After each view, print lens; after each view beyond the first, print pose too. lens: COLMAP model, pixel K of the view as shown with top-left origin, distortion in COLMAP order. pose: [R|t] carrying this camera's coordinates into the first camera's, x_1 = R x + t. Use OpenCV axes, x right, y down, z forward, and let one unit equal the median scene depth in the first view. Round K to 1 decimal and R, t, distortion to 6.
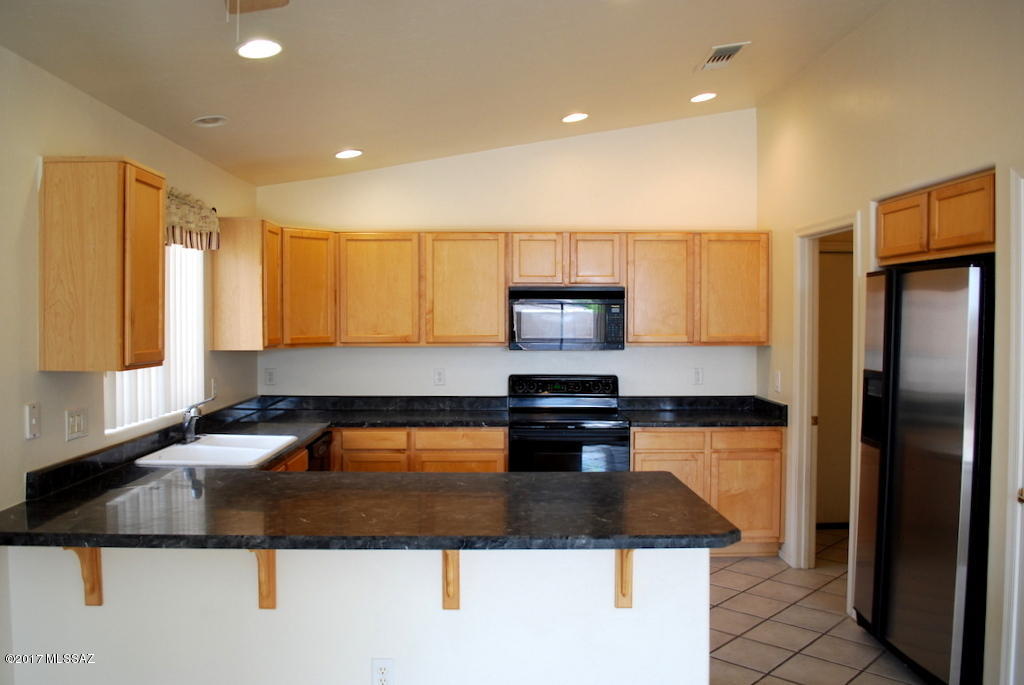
lens RADIAL K [[814.9, 0, 508.5], [0, 814.9, 346.0], [0, 0, 1]] dist [-0.053190, 0.002377]
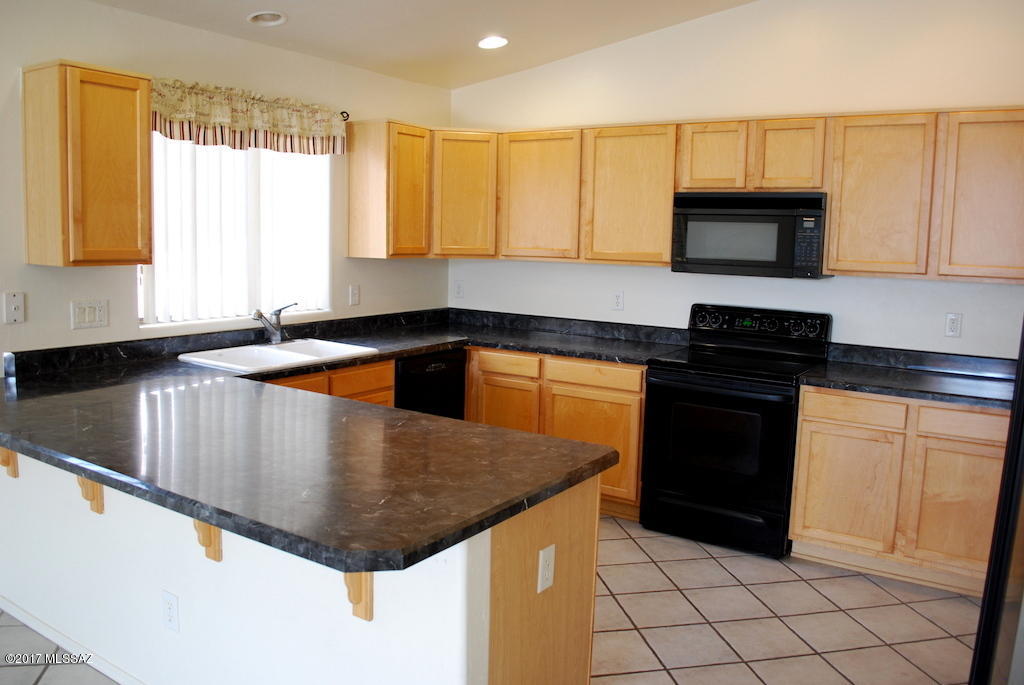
lens RADIAL K [[814.9, 0, 513.5], [0, 814.9, 334.0], [0, 0, 1]] dist [-0.053190, 0.002377]
pose [[0.829110, 0.088898, -0.551973, 0.324561], [-0.043699, 0.994562, 0.094539, -0.003173], [0.557376, -0.054262, 0.828485, 0.245719]]
